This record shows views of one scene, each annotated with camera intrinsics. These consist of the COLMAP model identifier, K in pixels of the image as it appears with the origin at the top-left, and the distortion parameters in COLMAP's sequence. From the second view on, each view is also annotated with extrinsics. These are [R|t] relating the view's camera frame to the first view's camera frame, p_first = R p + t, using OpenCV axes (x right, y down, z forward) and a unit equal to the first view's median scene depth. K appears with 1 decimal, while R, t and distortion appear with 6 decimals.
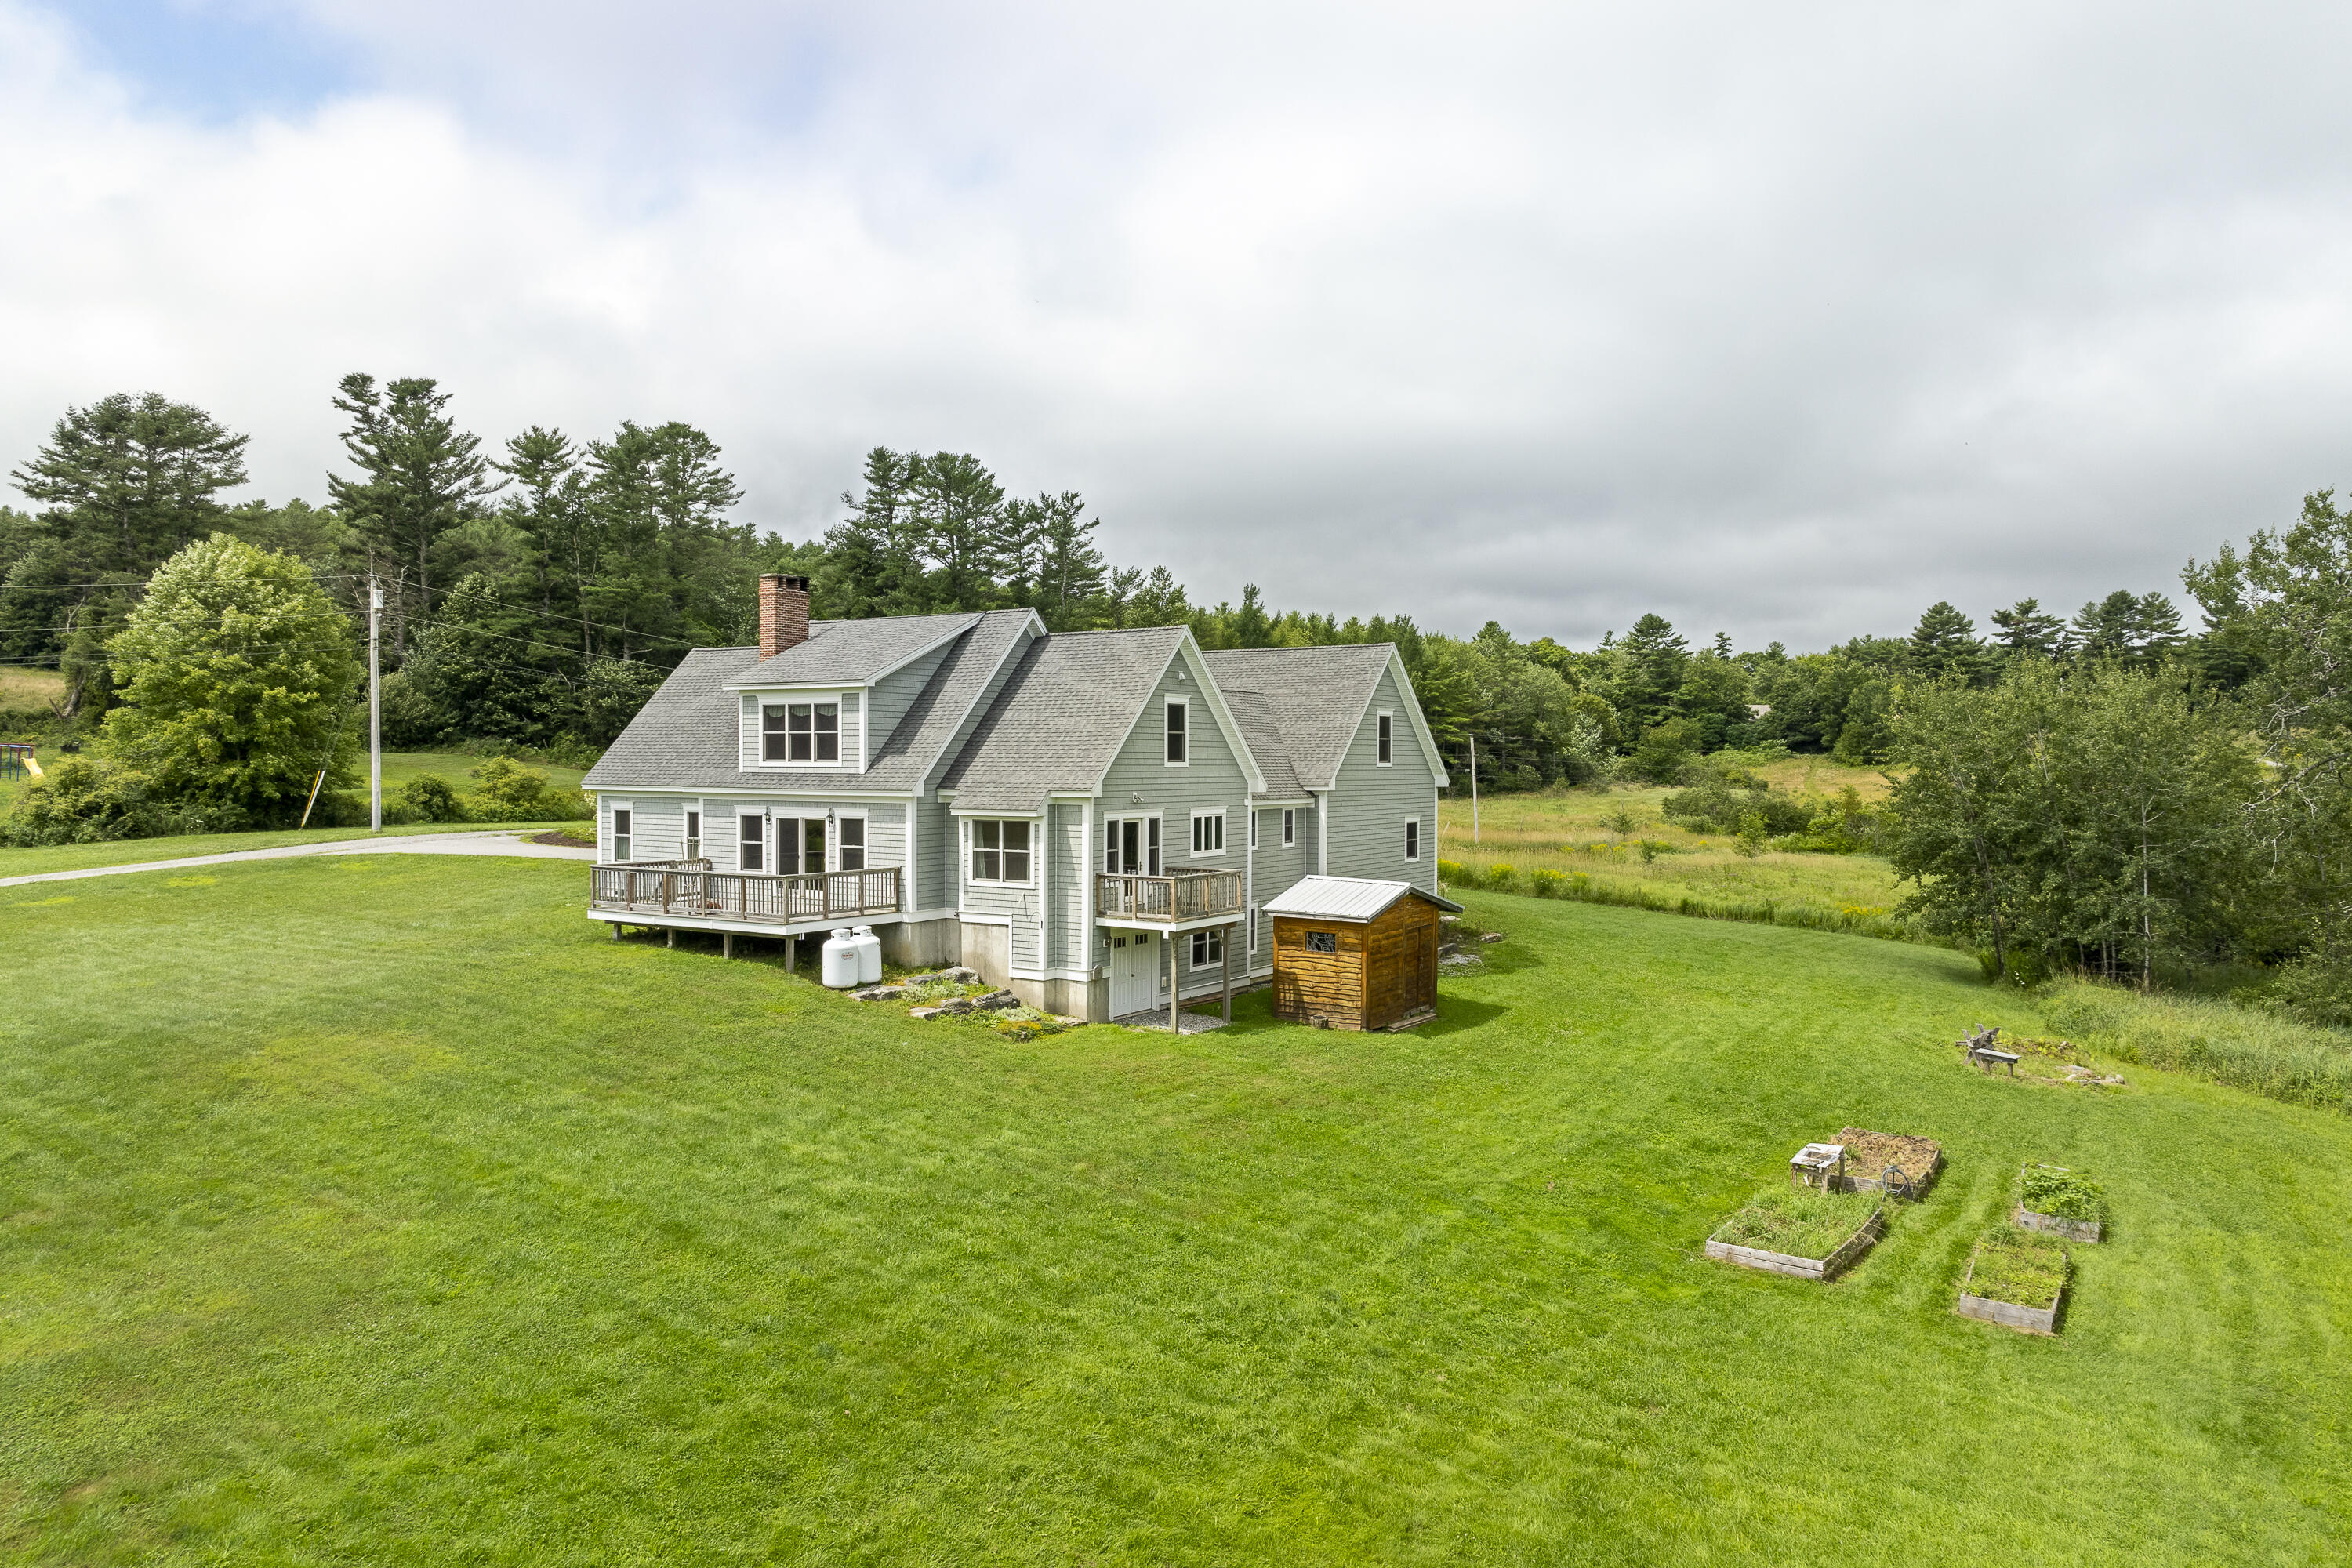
lens RADIAL K [[1633.1, 0, 1167.9], [0, 1633.1, 766.8], [0, 0, 1]] dist [0.007090, 0.002443]
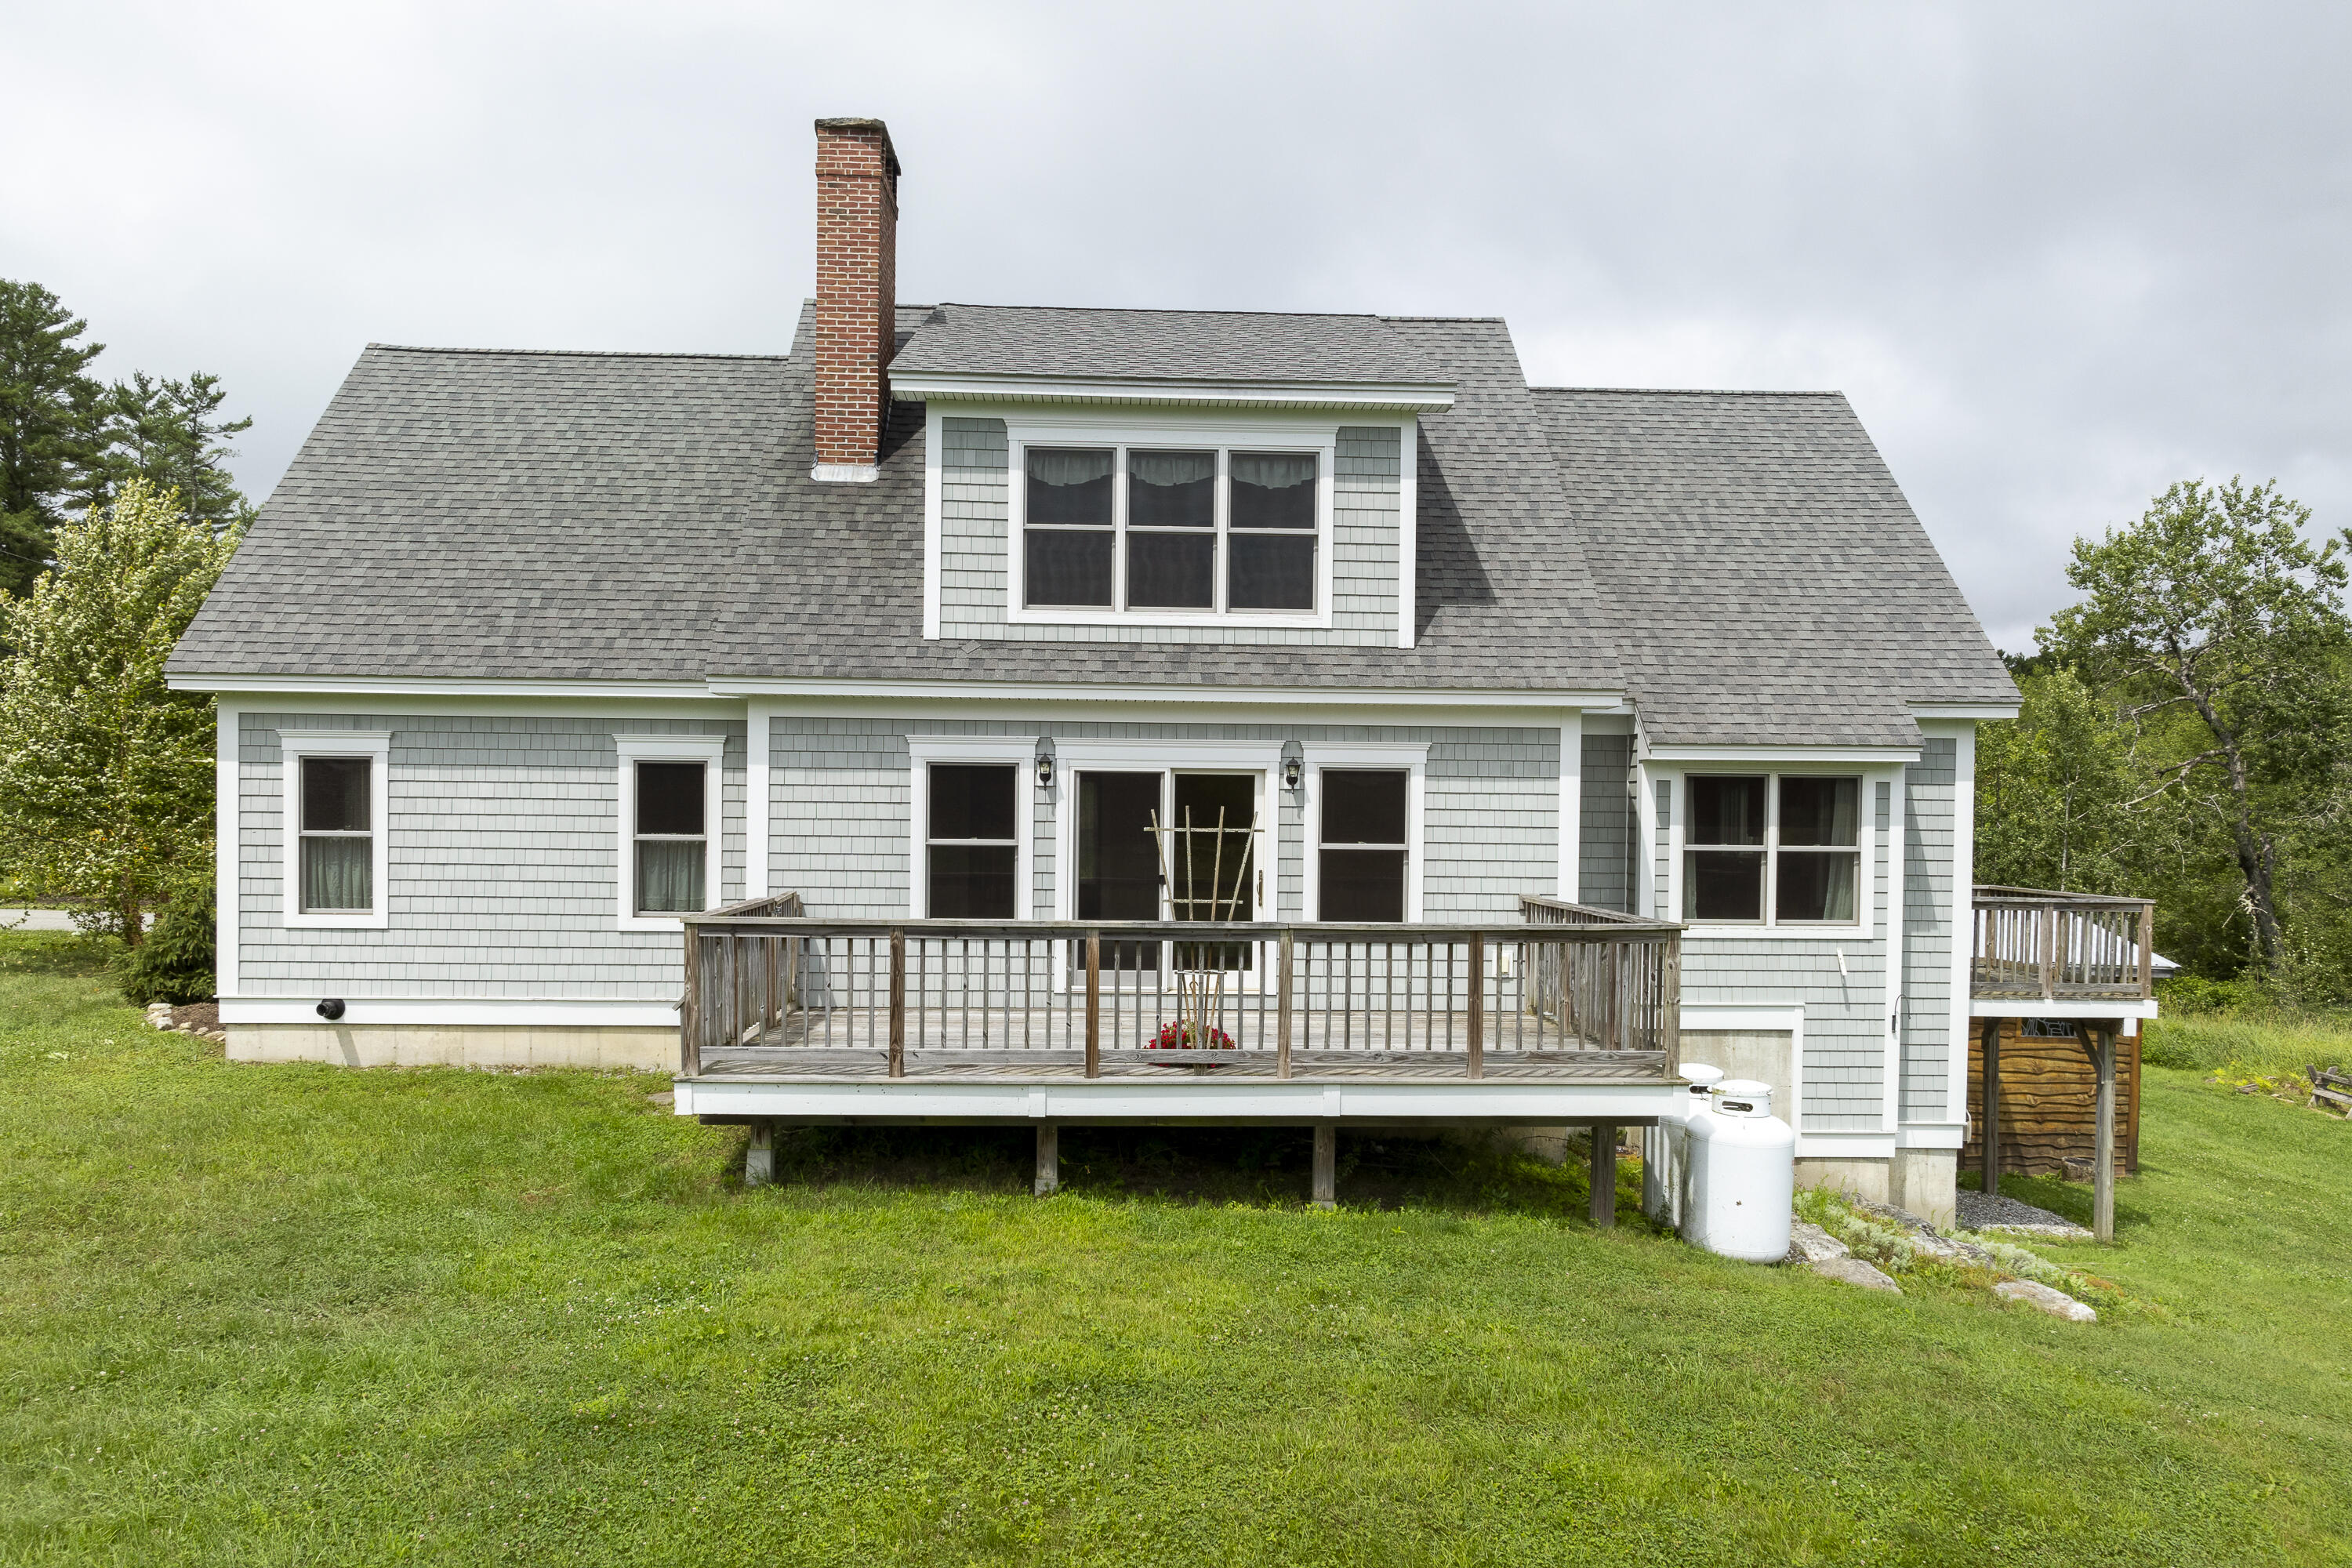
lens RADIAL K [[1633.1, 0, 1169.5], [0, 1633.1, 804.4], [0, 0, 1]] dist [0.007090, 0.002443]
pose [[0.814031, 0.008285, 0.580762, -0.434174], [-0.006755, 0.999966, -0.004797, 0.040809], [-0.580782, -0.000018, 0.814059, 0.712296]]
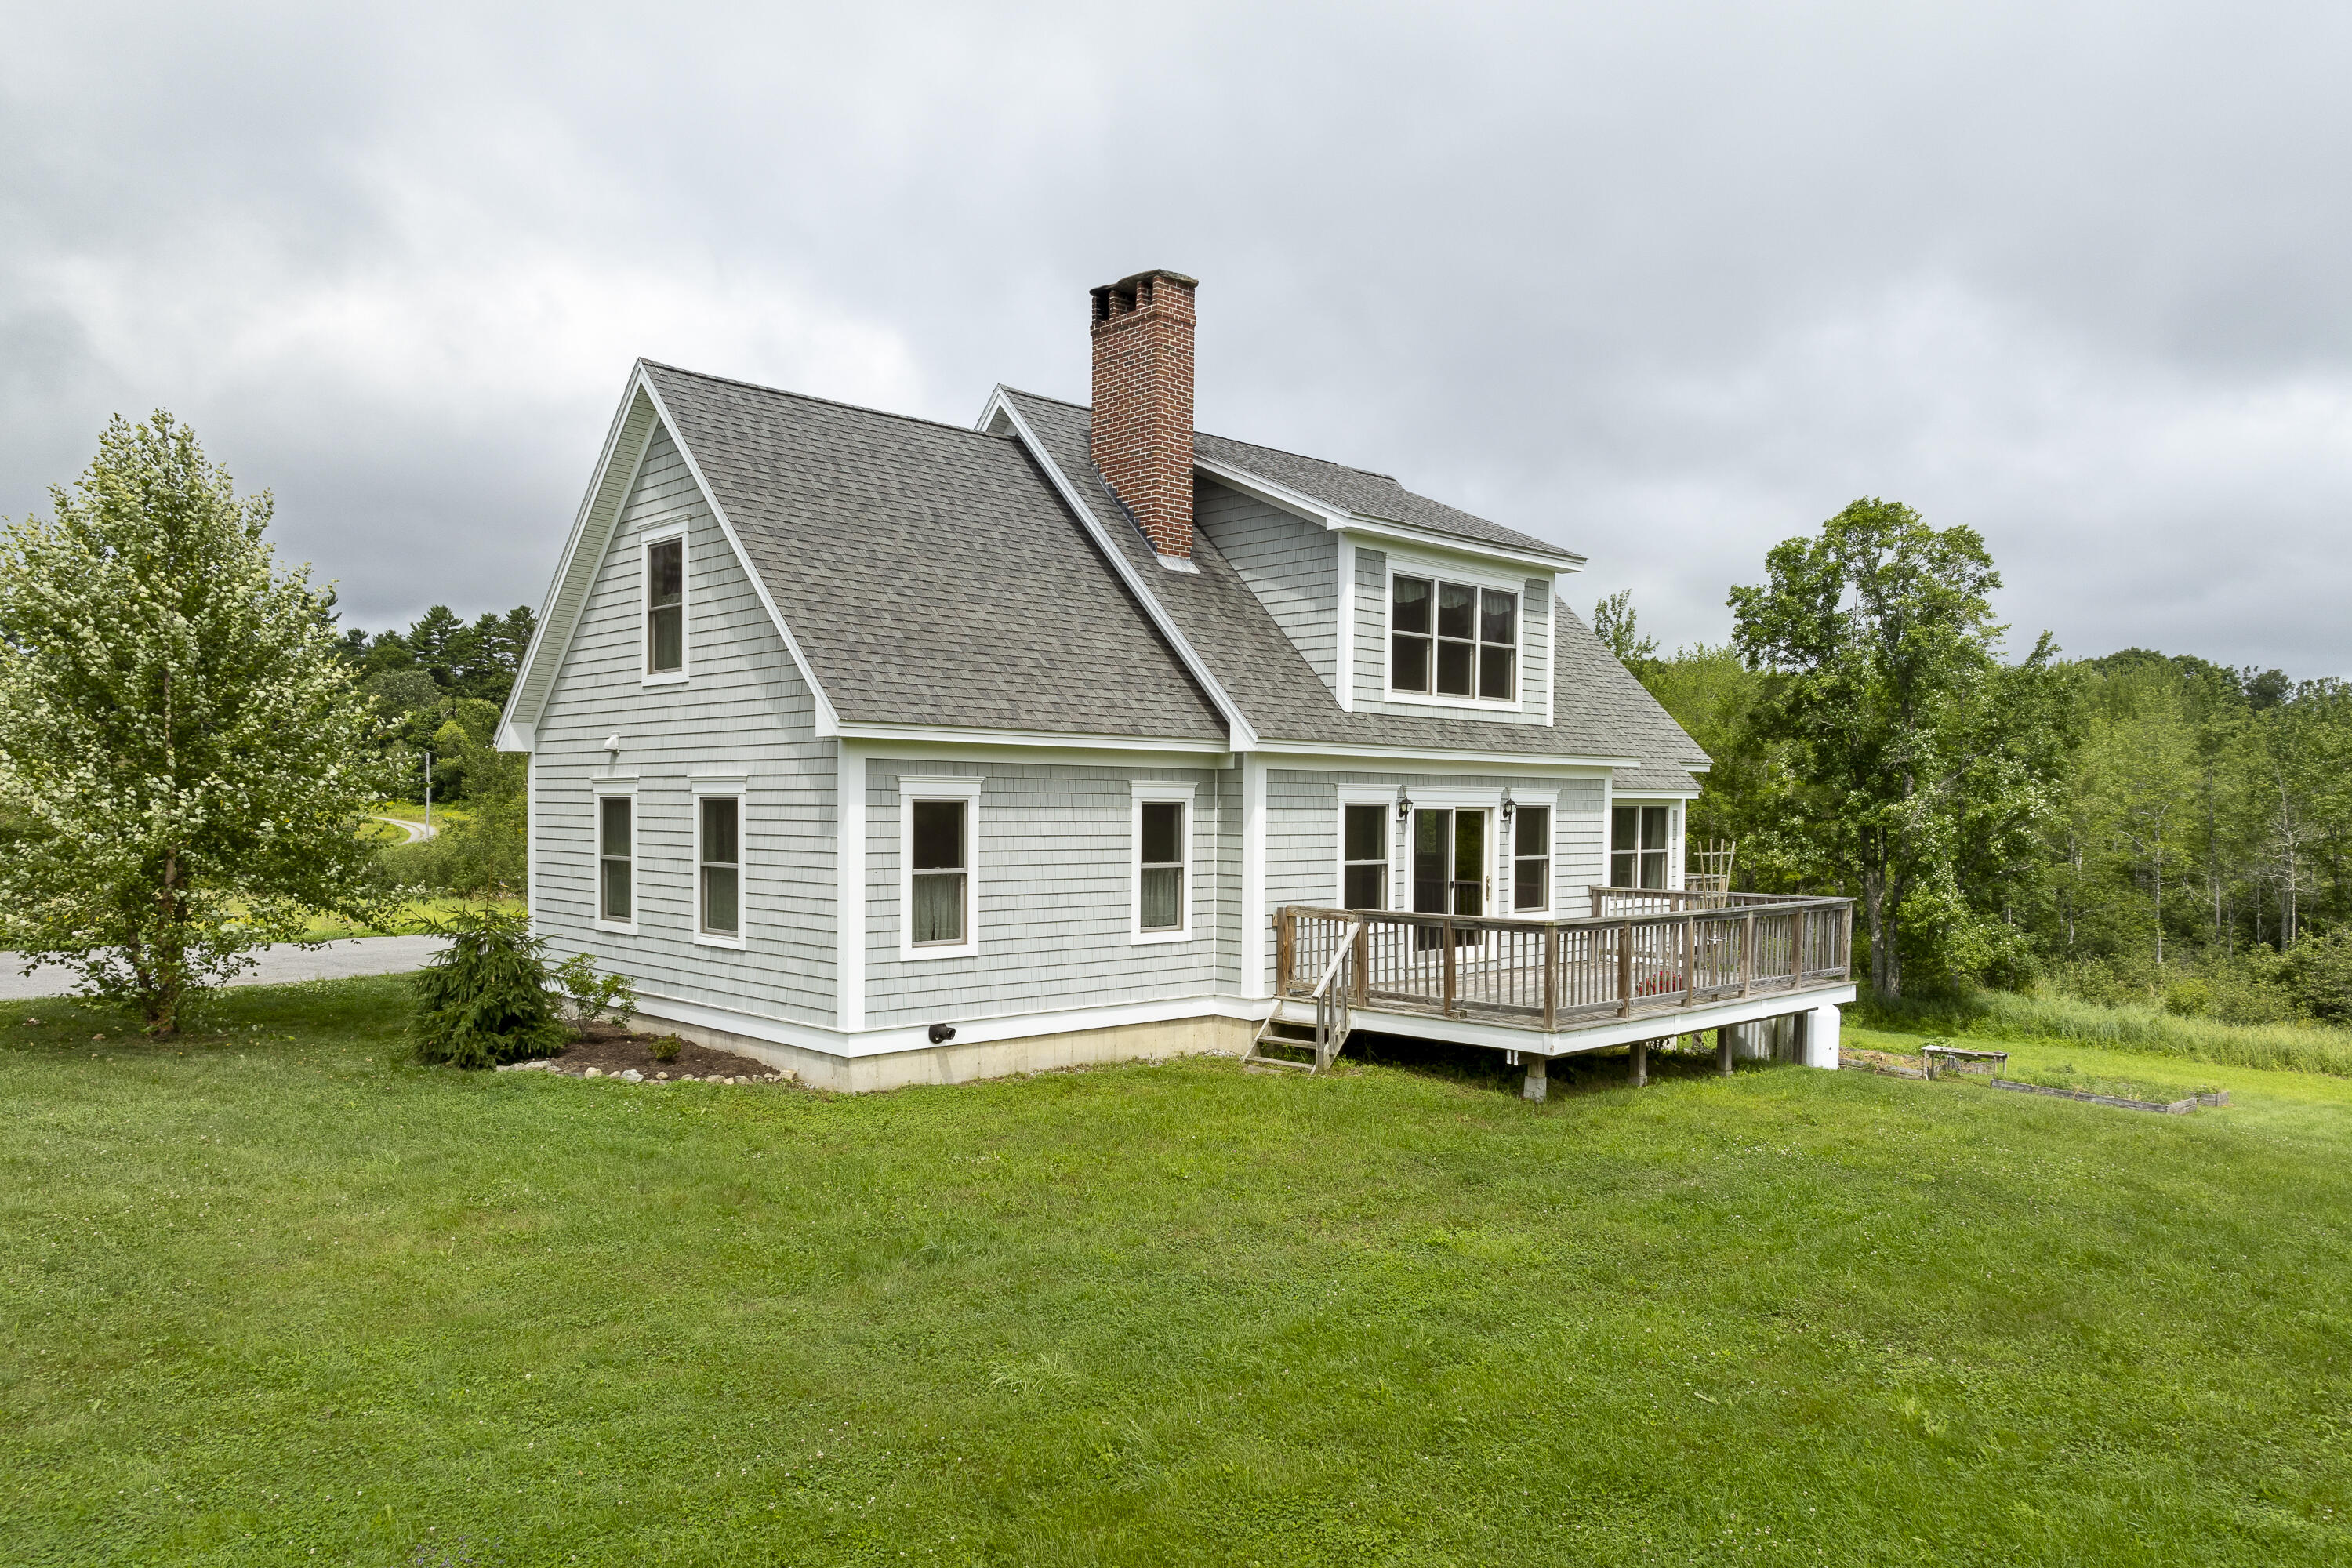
lens RADIAL K [[1633.1, 0, 1176.6], [0, 1633.1, 794.7], [0, 0, 1]] dist [0.007090, 0.002443]
pose [[0.228212, 0.006253, 0.973591, -0.745686], [-0.001649, 0.999980, -0.006036, 0.030608], [-0.973610, -0.000228, 0.228218, 0.972341]]
